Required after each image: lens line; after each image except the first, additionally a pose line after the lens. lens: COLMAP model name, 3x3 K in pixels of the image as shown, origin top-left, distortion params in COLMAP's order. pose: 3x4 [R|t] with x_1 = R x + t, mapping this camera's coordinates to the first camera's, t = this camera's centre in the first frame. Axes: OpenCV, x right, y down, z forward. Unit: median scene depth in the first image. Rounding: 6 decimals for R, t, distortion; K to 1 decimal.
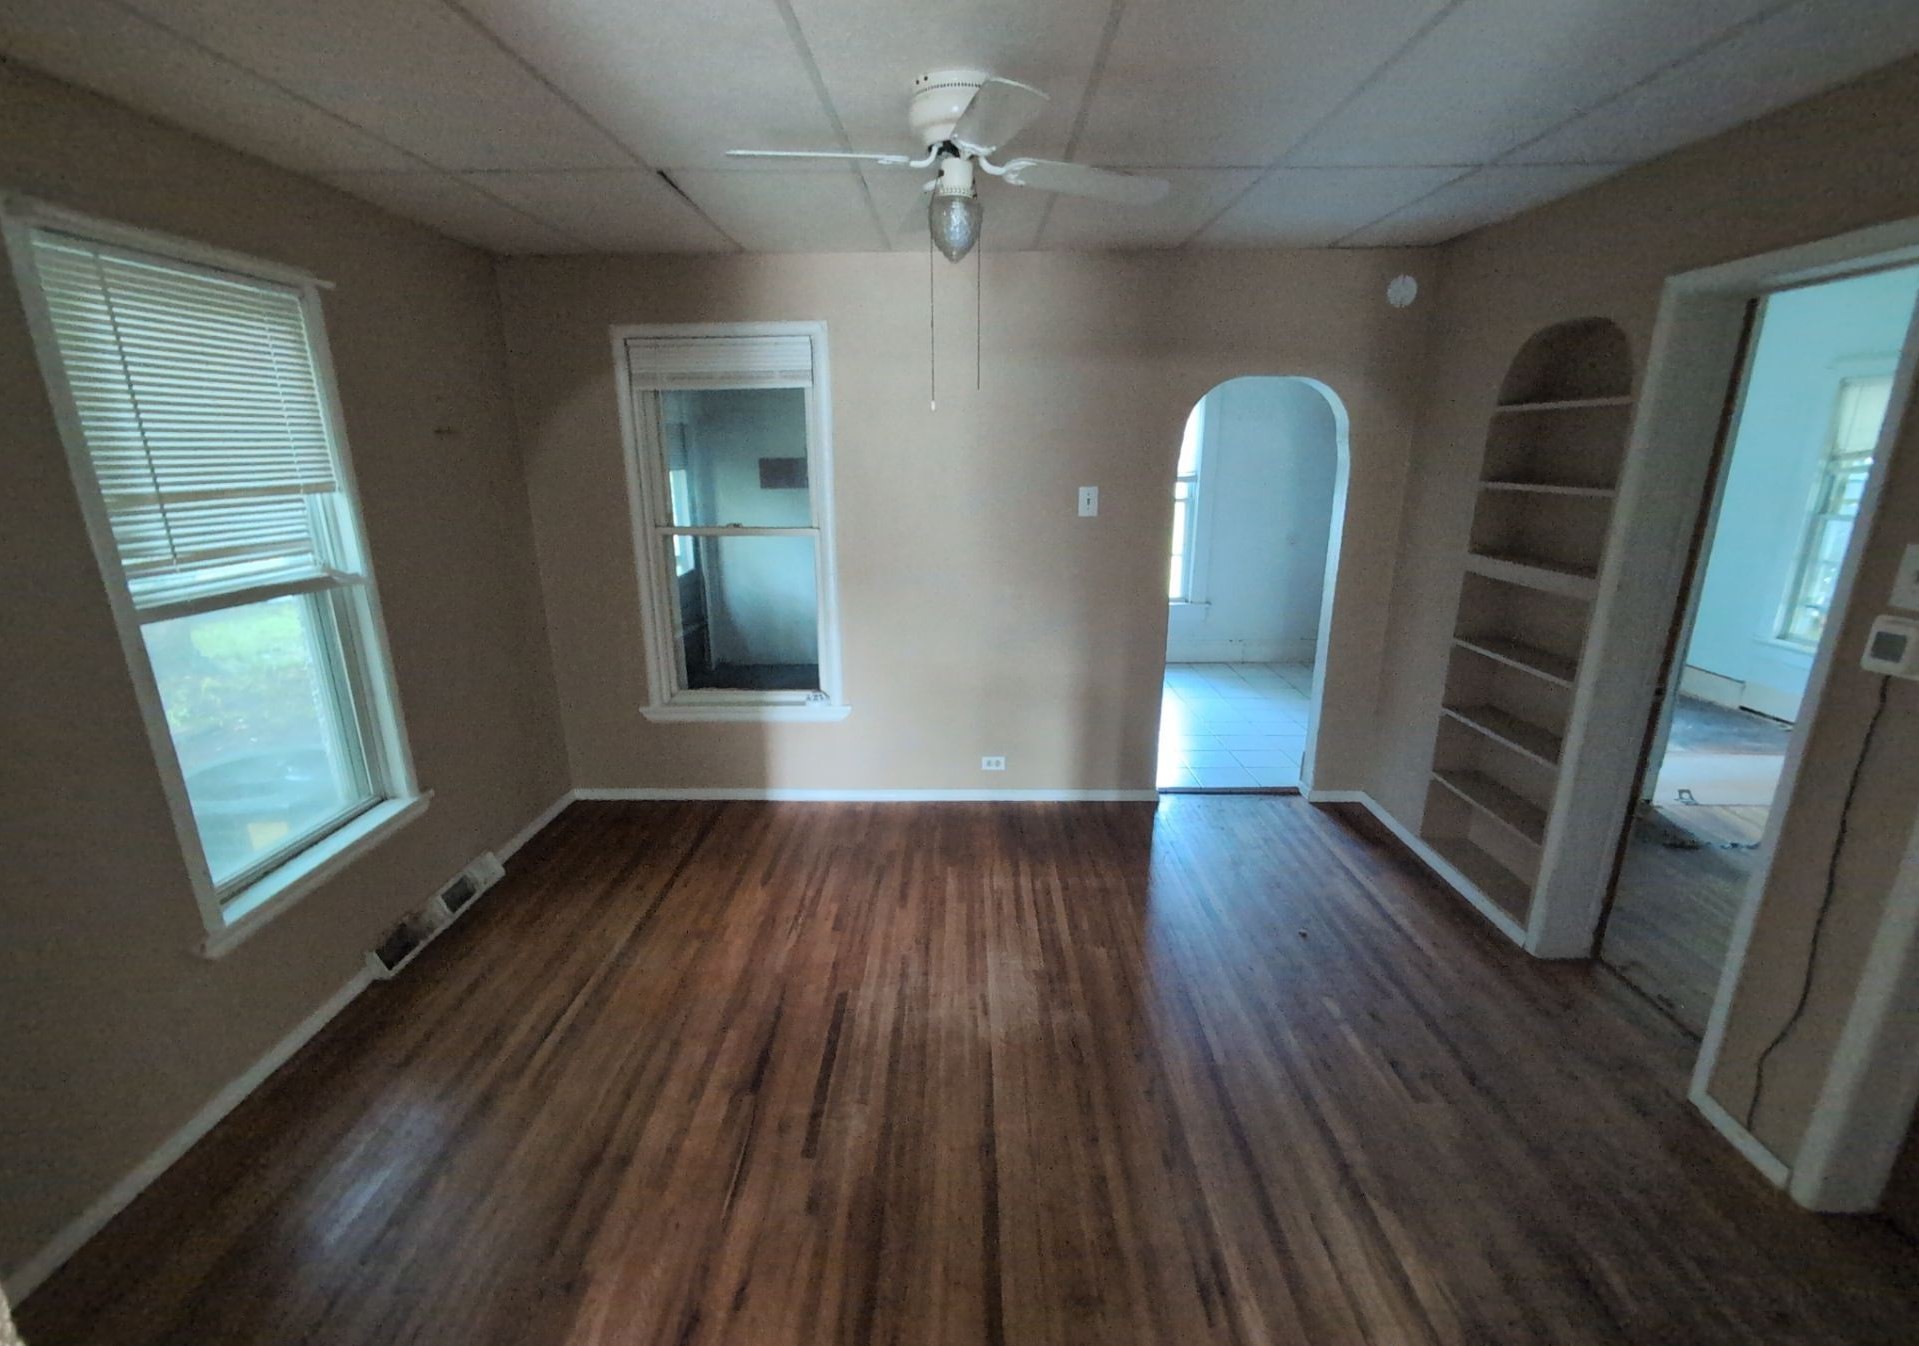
lens RADIAL K [[885.6, 0, 954.4], [0, 885.6, 722.0], [0, 0, 1]] dist [-0.001653, -0.000041]
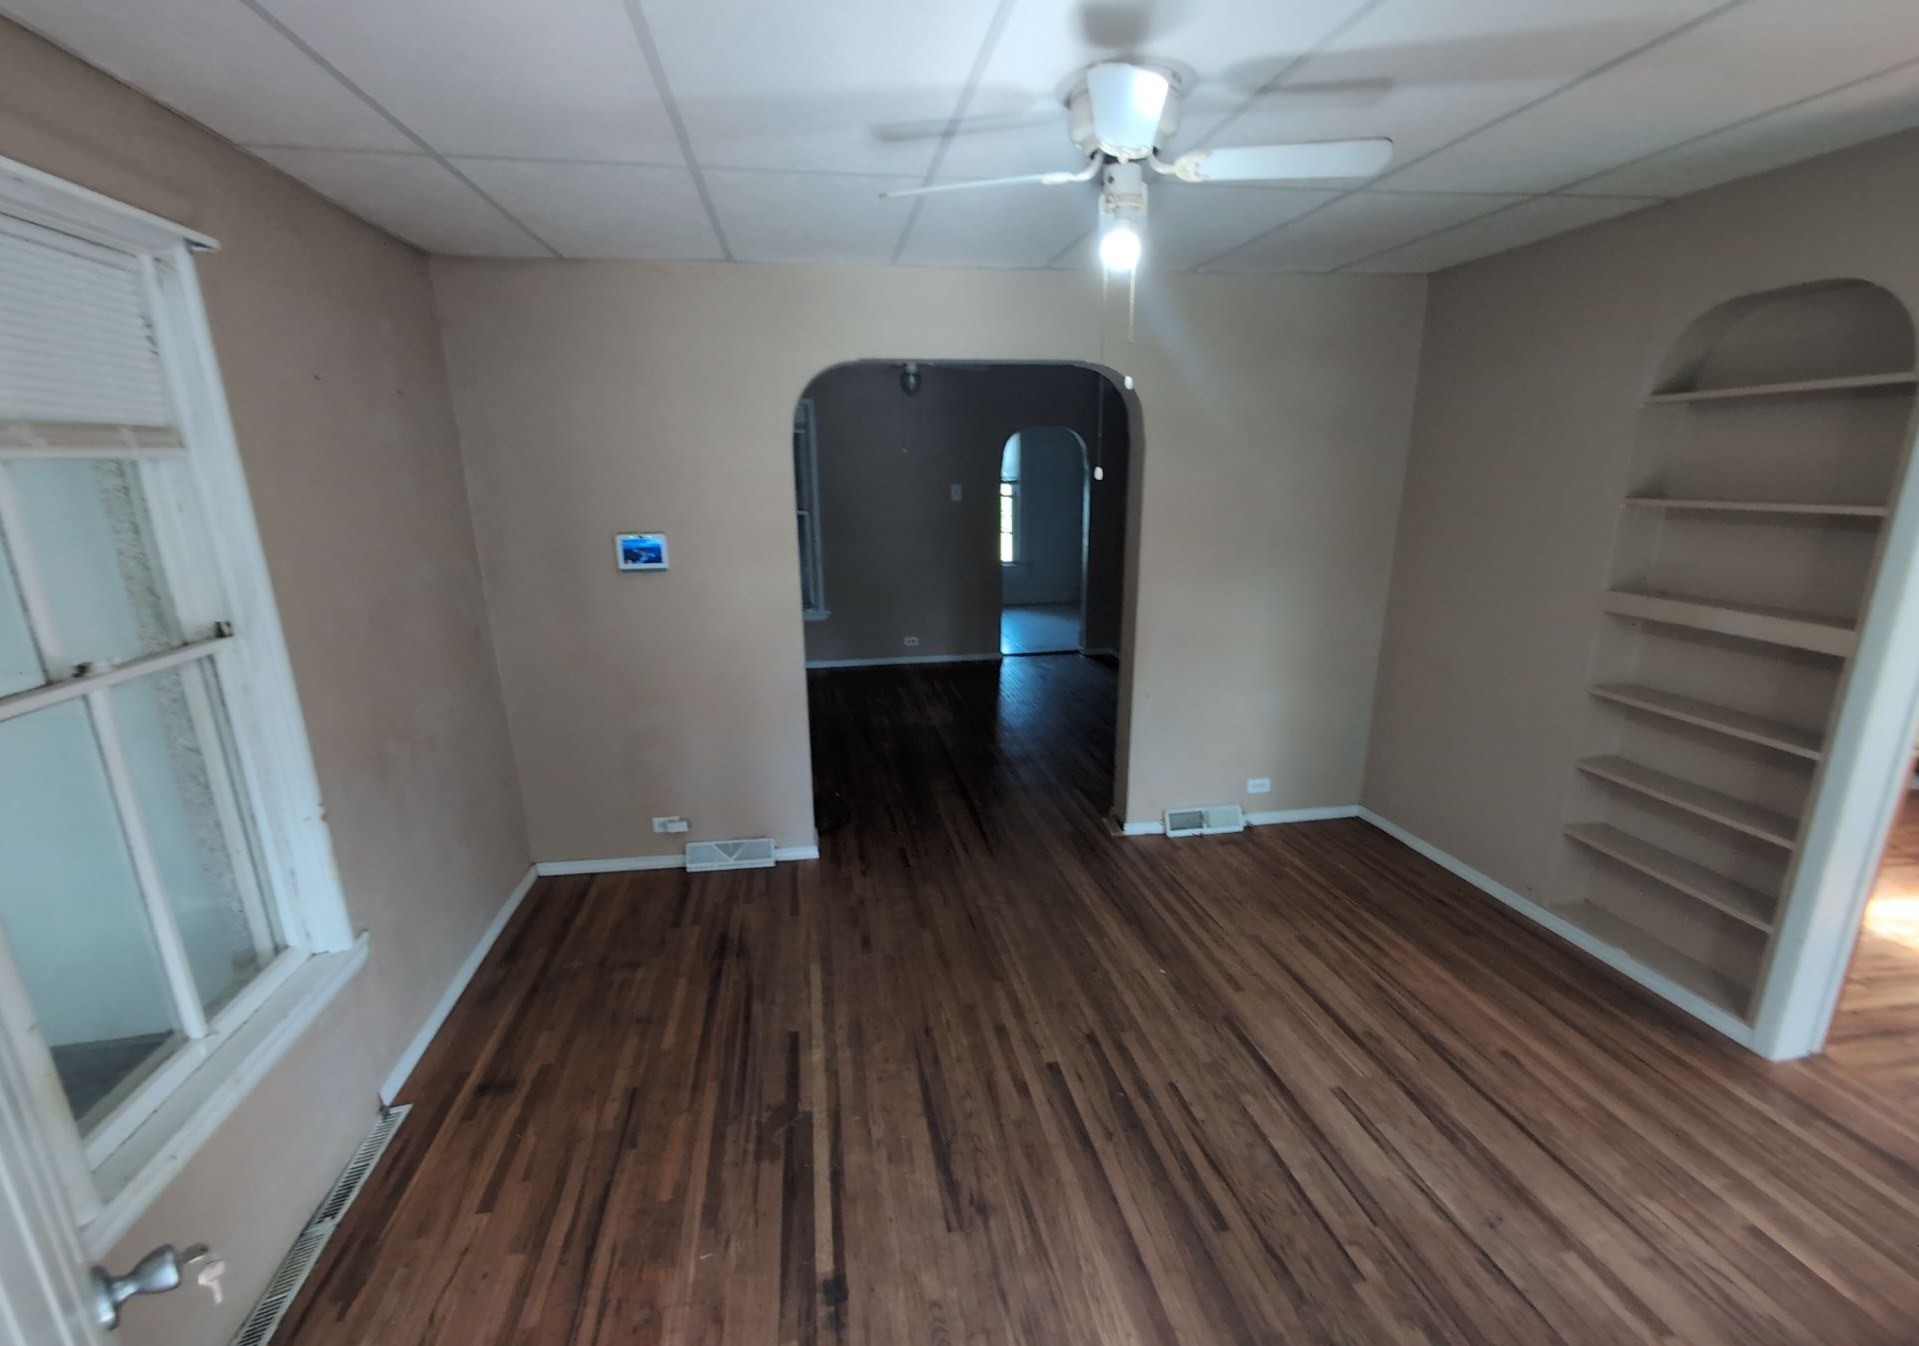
lens RADIAL K [[885.6, 0, 954.4], [0, 885.6, 722.0], [0, 0, 1]] dist [-0.001653, -0.000041]
pose [[0.982971, -0.060094, 0.173656, -0.185453], [0.060859, 0.998146, 0.000920, 0.208521], [-0.173389, 0.009664, 0.984806, -0.748917]]
